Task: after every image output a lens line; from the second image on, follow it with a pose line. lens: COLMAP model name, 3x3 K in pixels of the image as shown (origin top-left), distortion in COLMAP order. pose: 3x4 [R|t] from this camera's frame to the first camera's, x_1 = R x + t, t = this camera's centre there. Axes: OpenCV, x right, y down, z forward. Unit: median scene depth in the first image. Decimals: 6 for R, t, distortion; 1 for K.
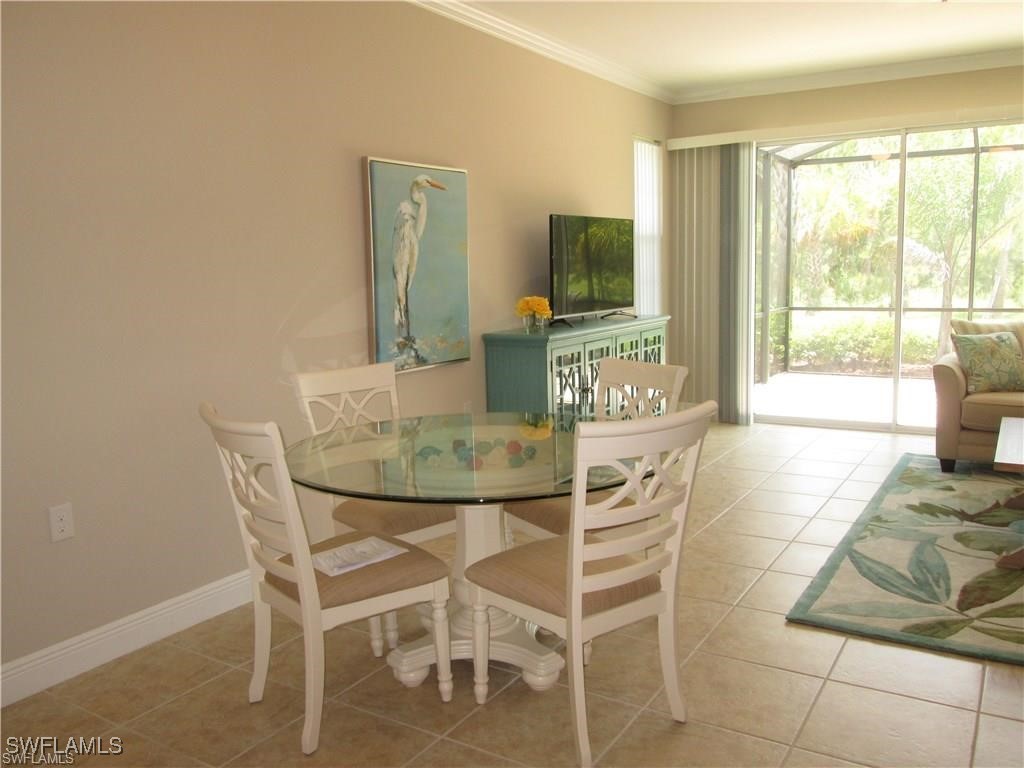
lens RADIAL K [[836.1, 0, 512.0], [0, 836.1, 384.0], [0, 0, 1]] dist [-0.055643, 0.007729]
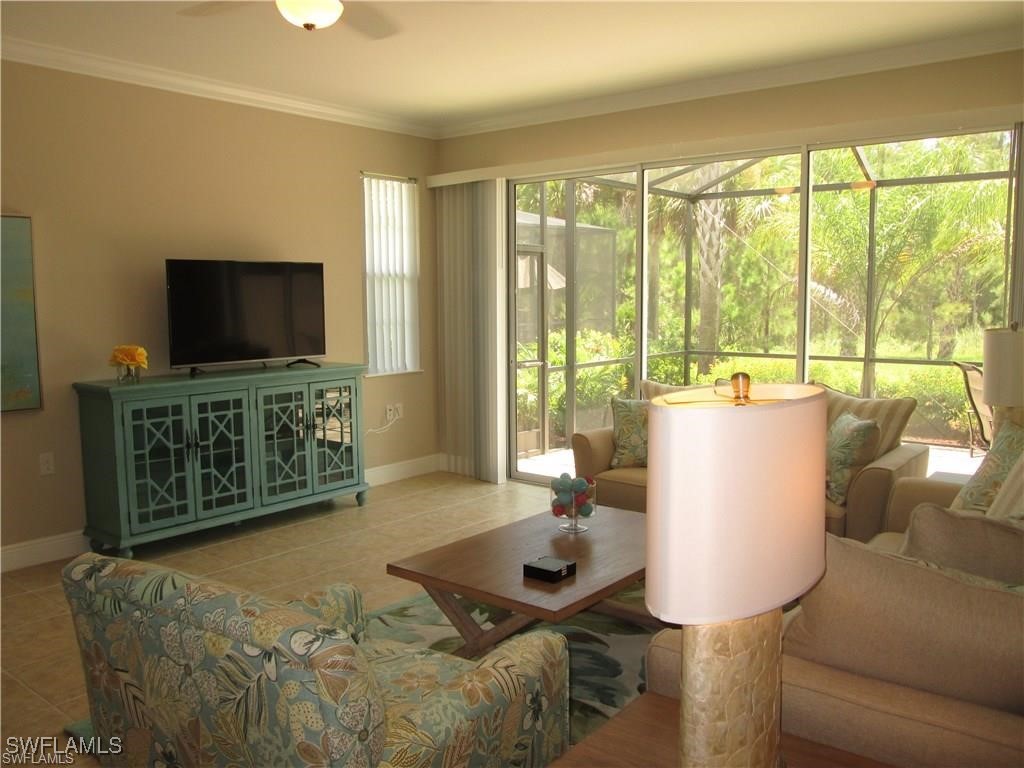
lens RADIAL K [[836.1, 0, 512.0], [0, 836.1, 384.0], [0, 0, 1]] dist [-0.055643, 0.007729]
pose [[0.991504, 0.033877, -0.125590, 0.613909], [-0.037522, 0.998937, -0.026774, -0.054155], [0.124550, 0.031259, 0.991721, 0.117103]]
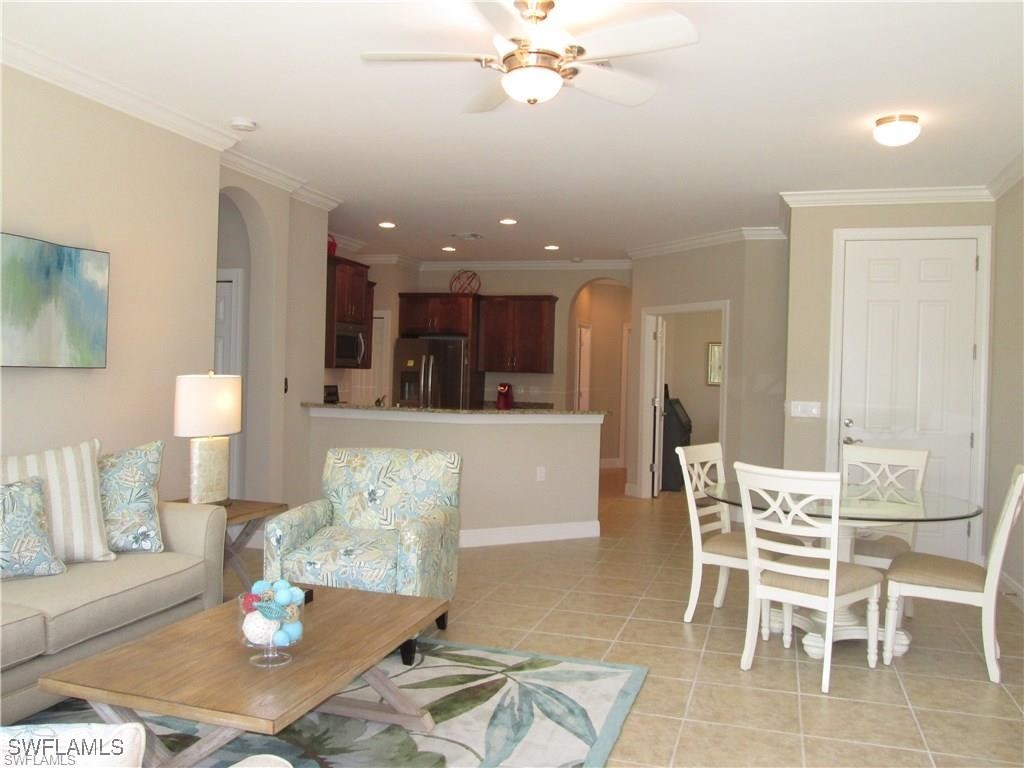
lens RADIAL K [[836.1, 0, 512.0], [0, 836.1, 384.0], [0, 0, 1]] dist [-0.055643, 0.007729]
pose [[-0.964993, -0.012125, -0.261995, 0.570459], [-0.048796, 0.989790, 0.133923, -0.195423], [0.257696, 0.142019, -0.955732, 1.382462]]
